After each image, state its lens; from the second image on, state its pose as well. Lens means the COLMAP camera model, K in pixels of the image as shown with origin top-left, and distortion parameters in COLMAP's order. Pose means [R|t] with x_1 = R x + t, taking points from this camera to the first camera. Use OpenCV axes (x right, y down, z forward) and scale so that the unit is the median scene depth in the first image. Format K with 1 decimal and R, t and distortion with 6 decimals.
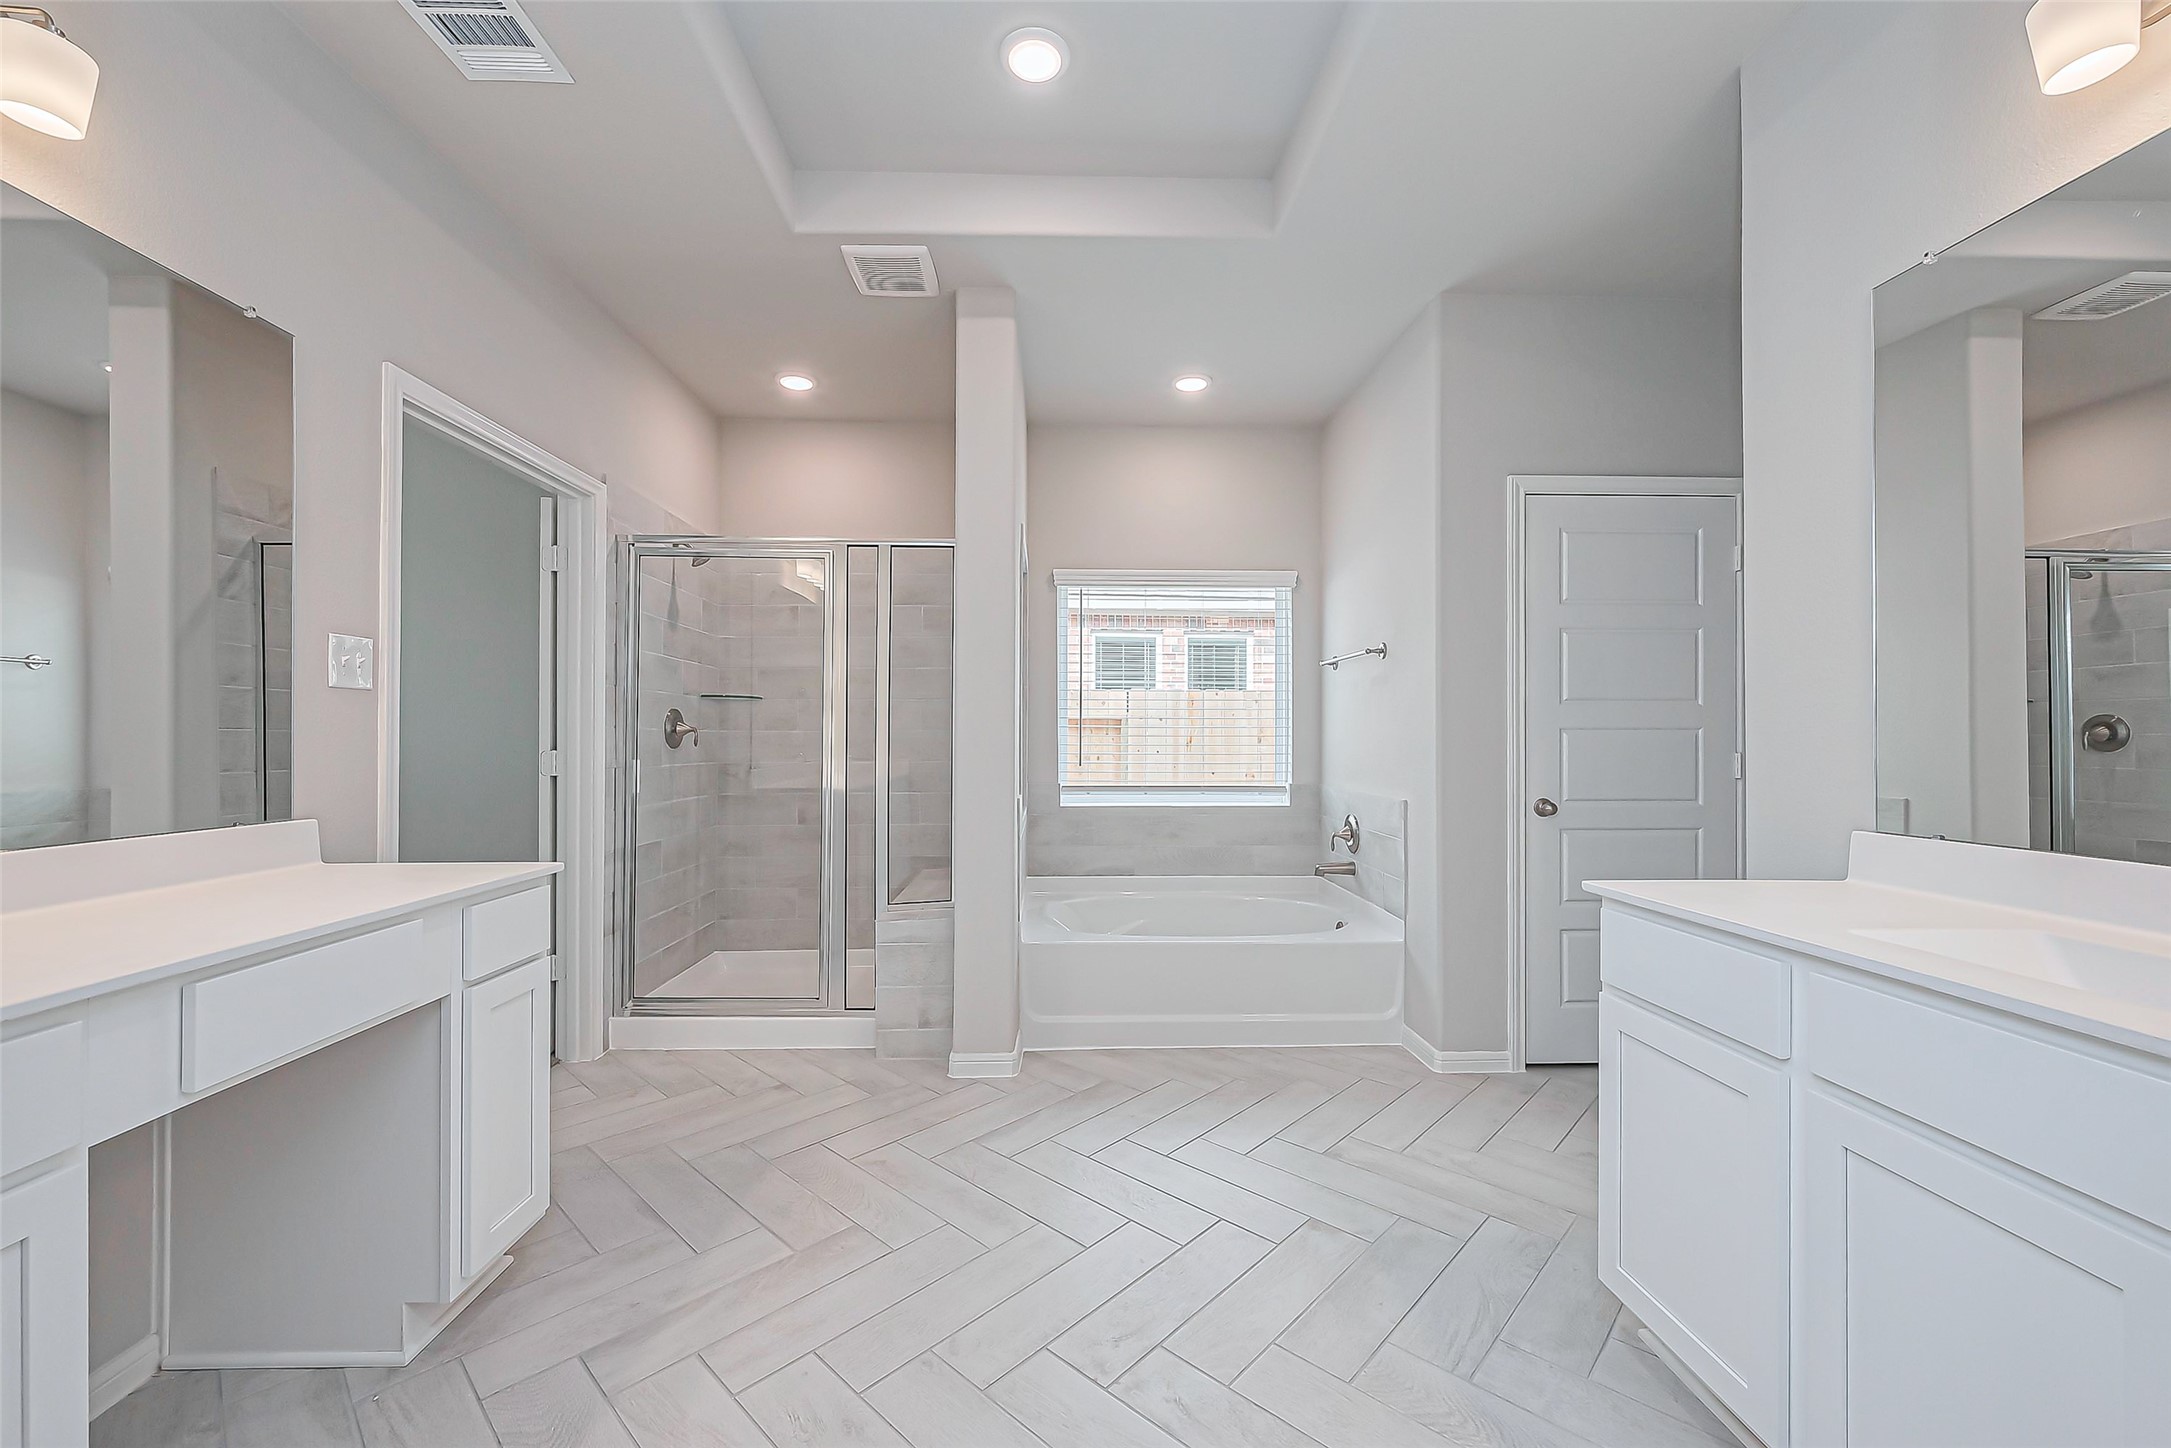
lens RADIAL K [[858.9, 0, 1083.2], [0, 858.9, 730.5], [0, 0, 1]] dist [0.000858, 0.000371]
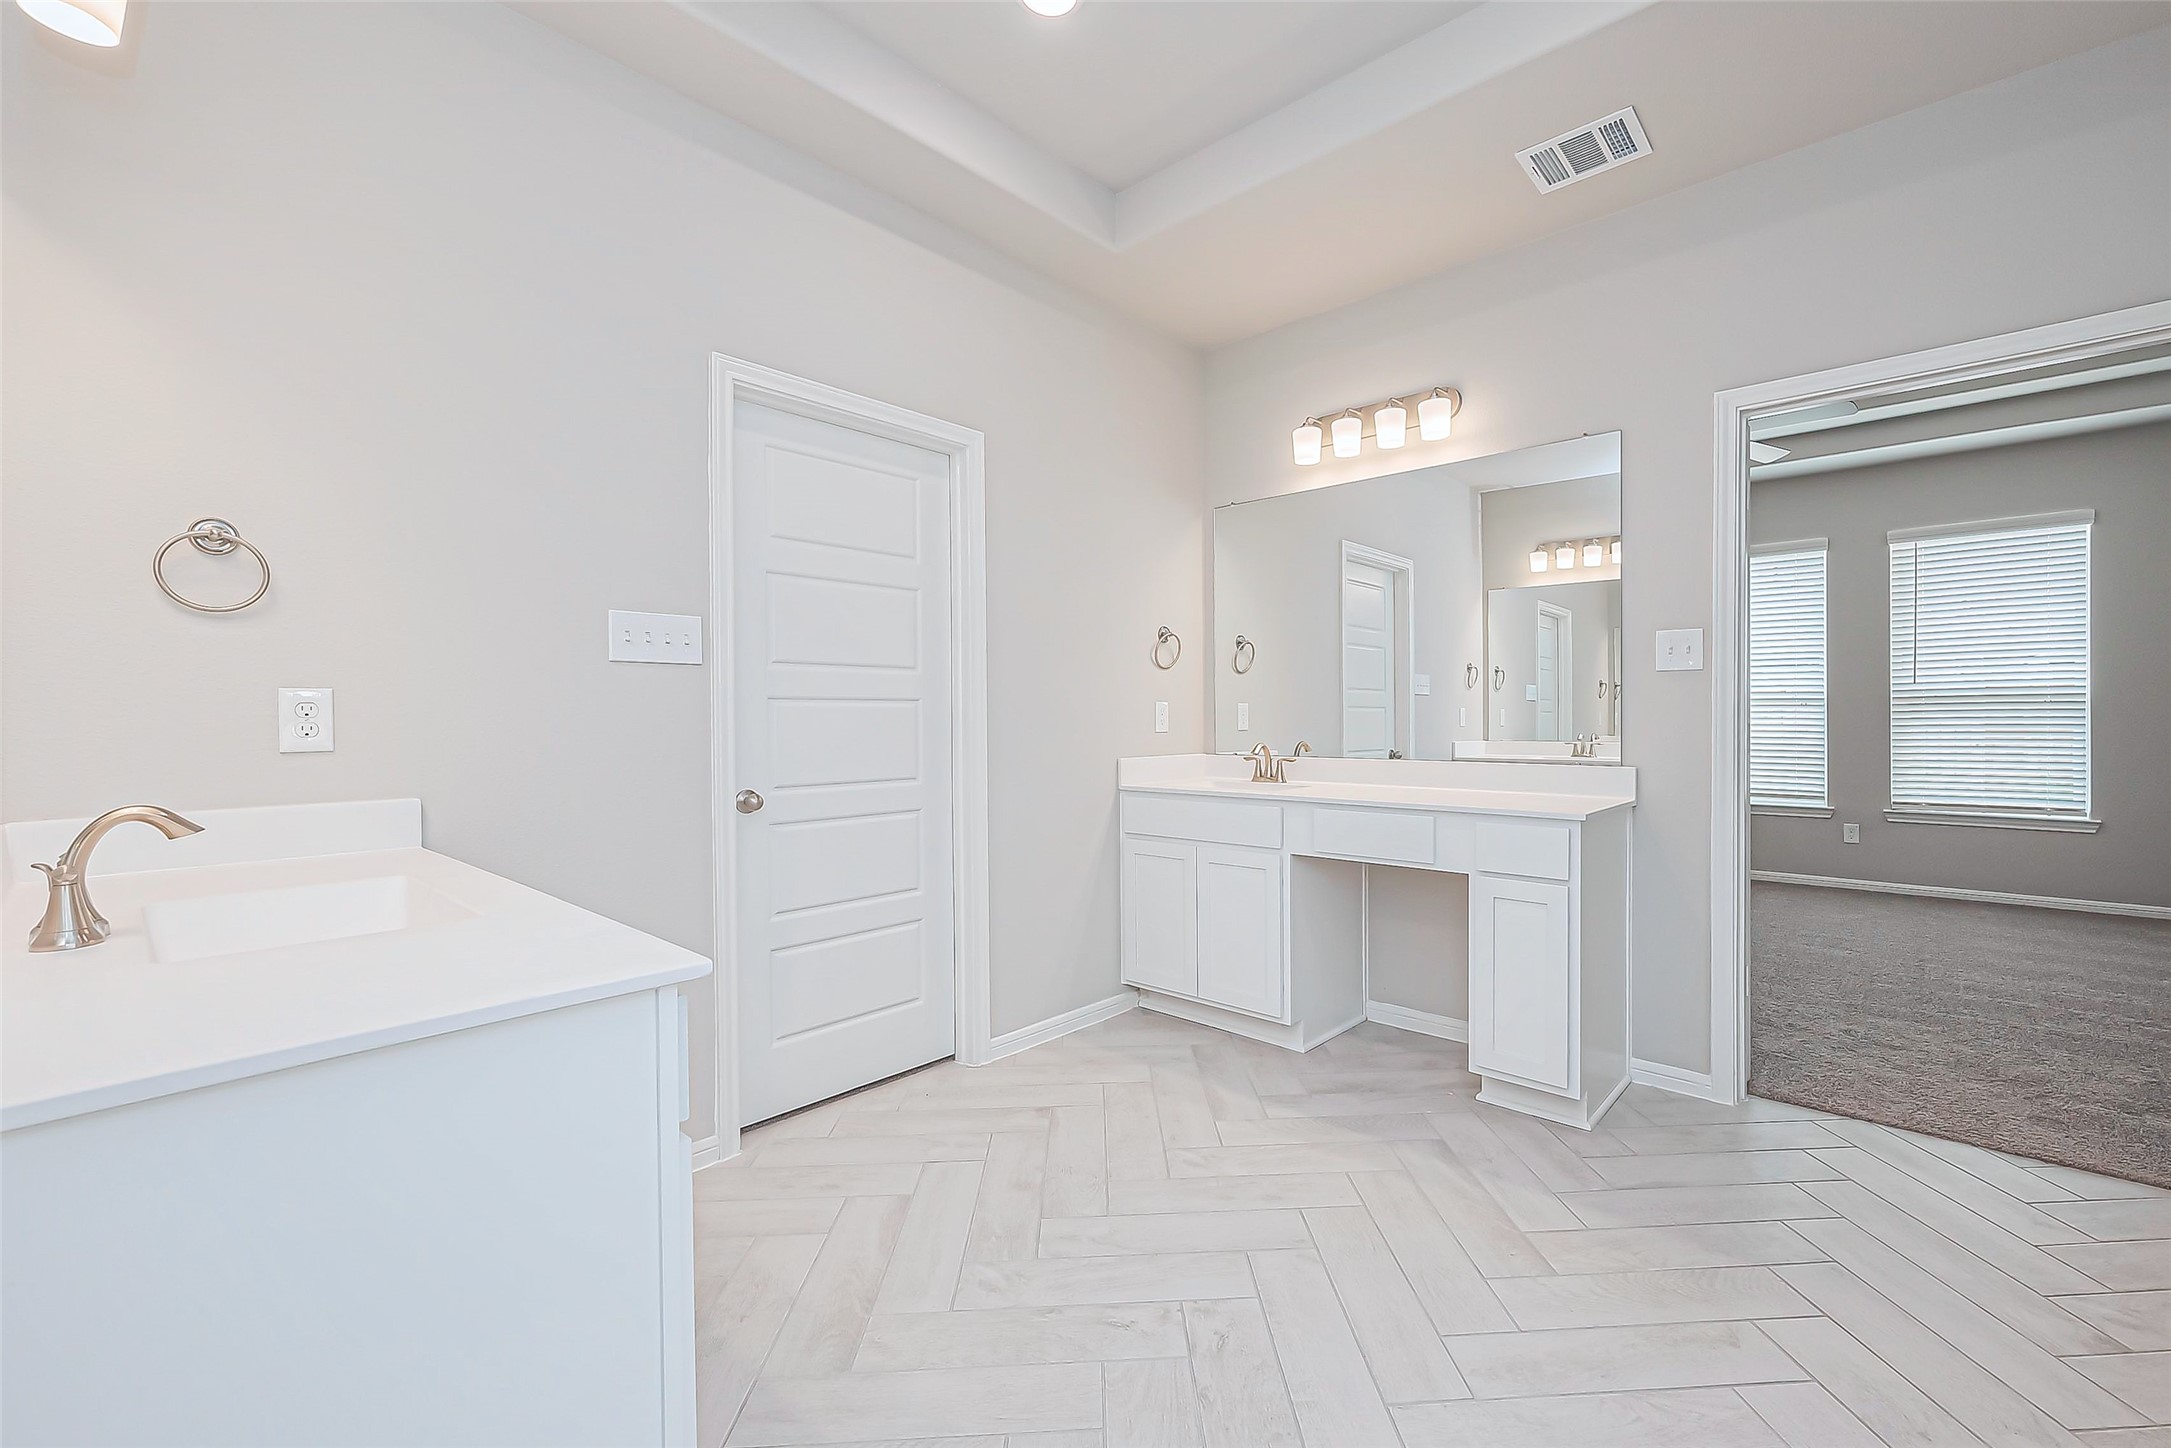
lens RADIAL K [[858.9, 0, 1123.2], [0, 858.9, 726.3], [0, 0, 1]] dist [0.000858, 0.000371]
pose [[-0.678752, 0.009954, -0.734301, 0.411255], [0.007756, 0.999950, 0.006385, 0.013349], [0.734327, -0.001361, -0.678794, 0.797794]]
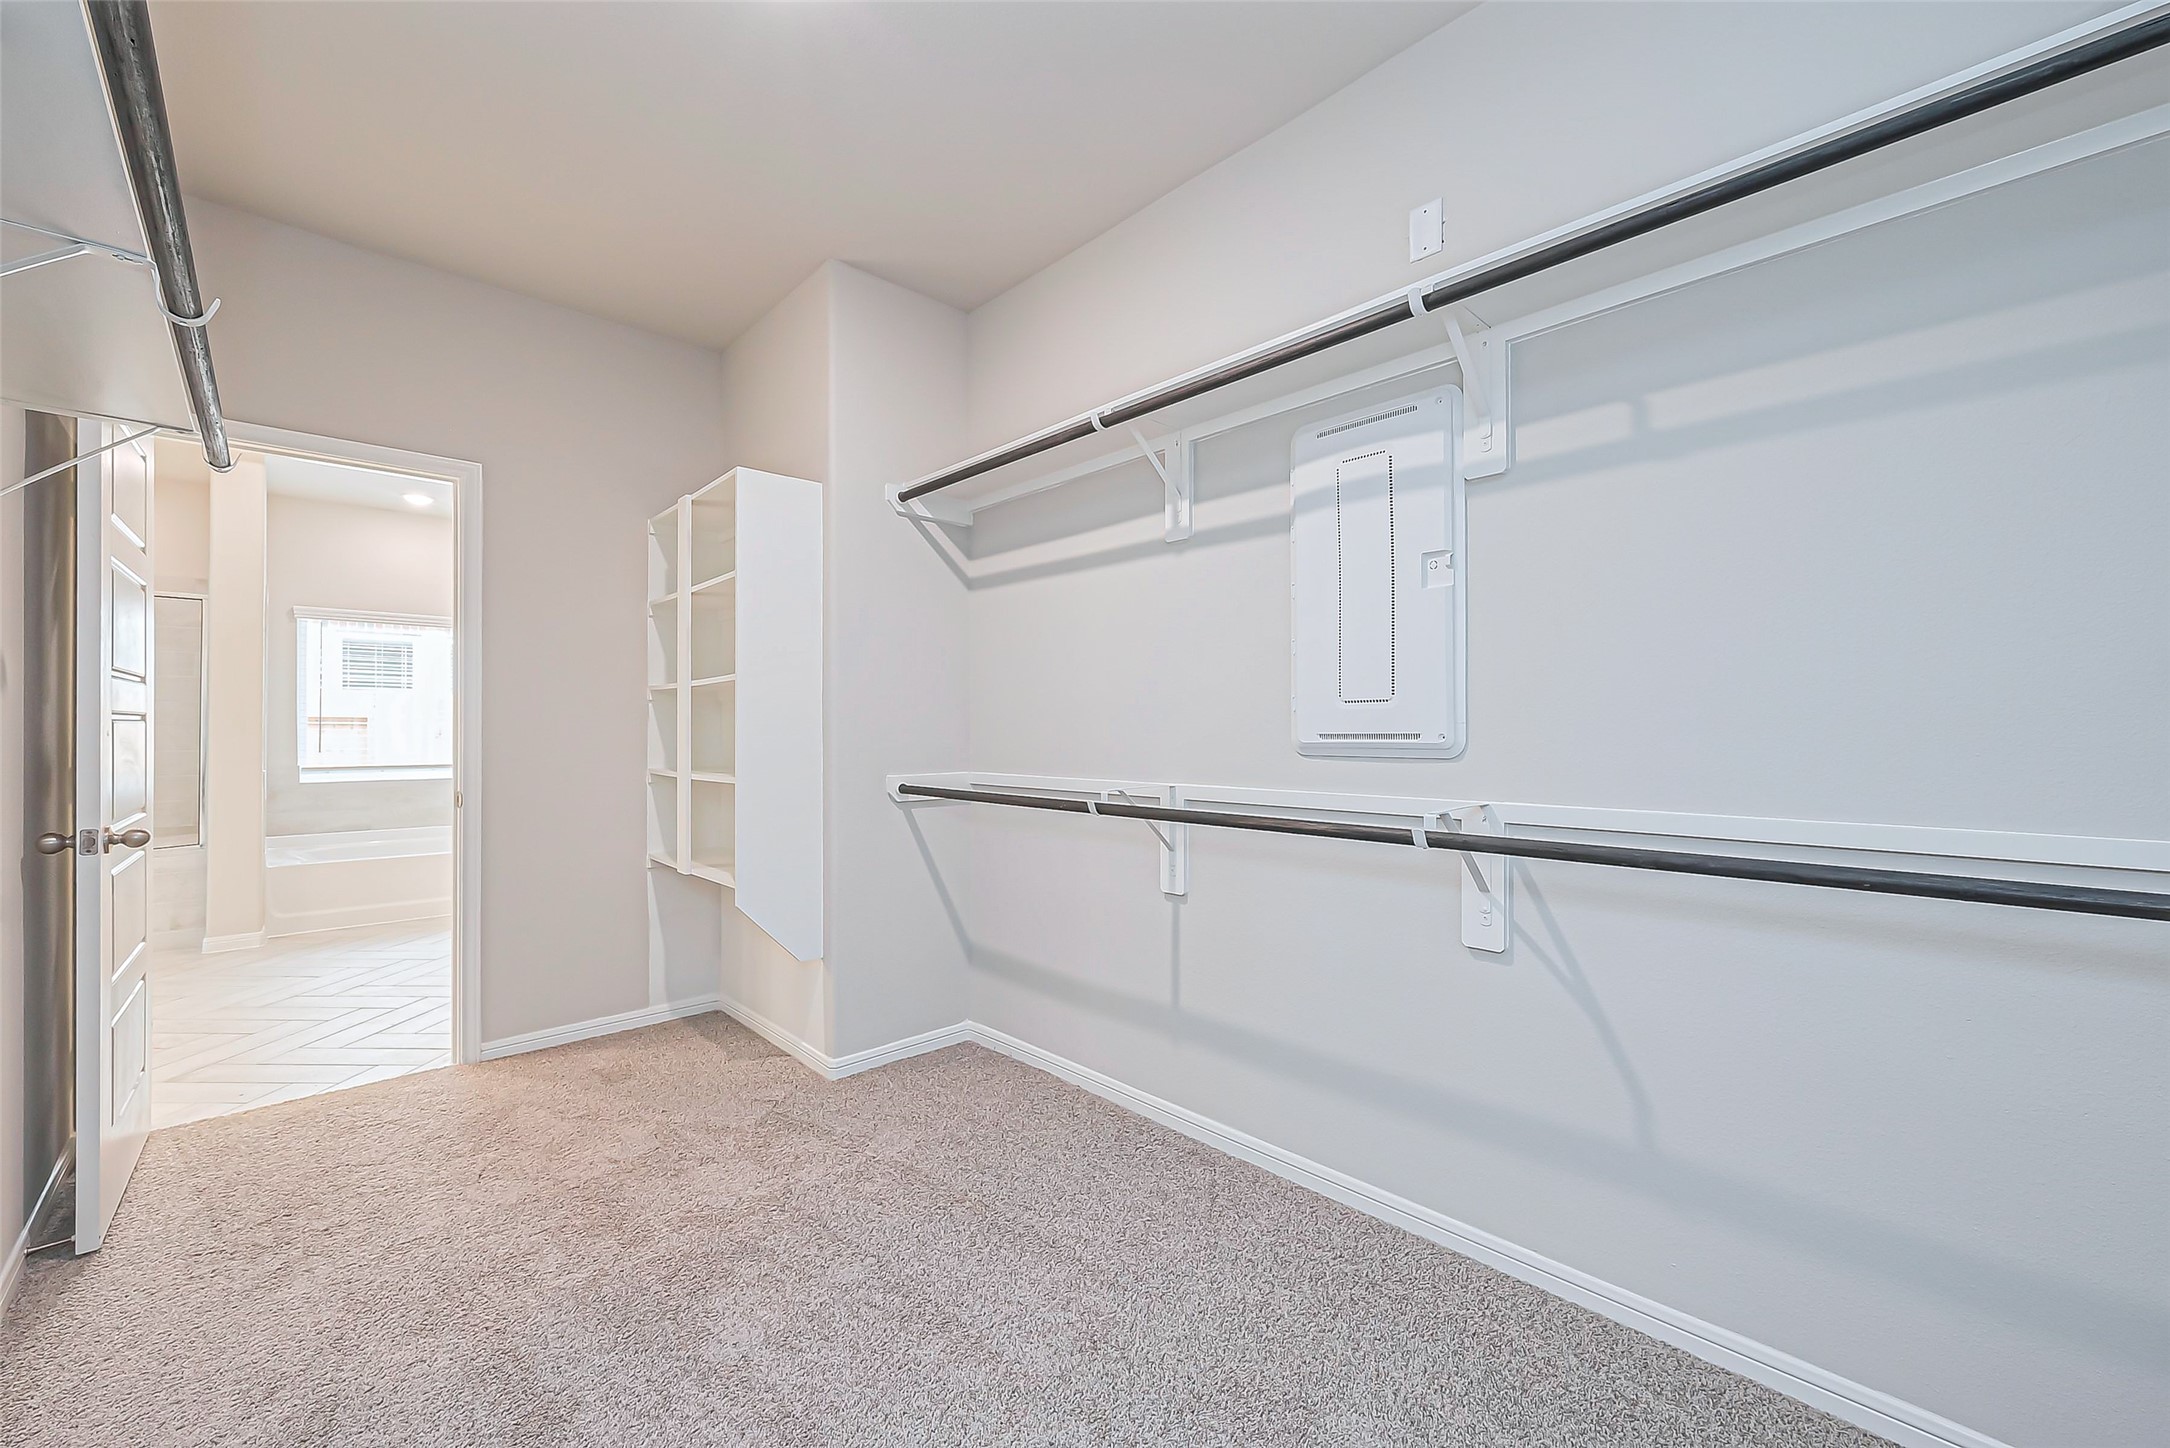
lens RADIAL K [[858.5, 0, 1065.5], [0, 858.5, 731.3], [0, 0, 1]] dist [0.000858, 0.000371]
pose [[0.760771, 0.002739, 0.649015, 0.015885], [-0.005769, 0.999980, 0.002542, -0.003244], [-0.648995, -0.005678, 0.760772, -1.071479]]
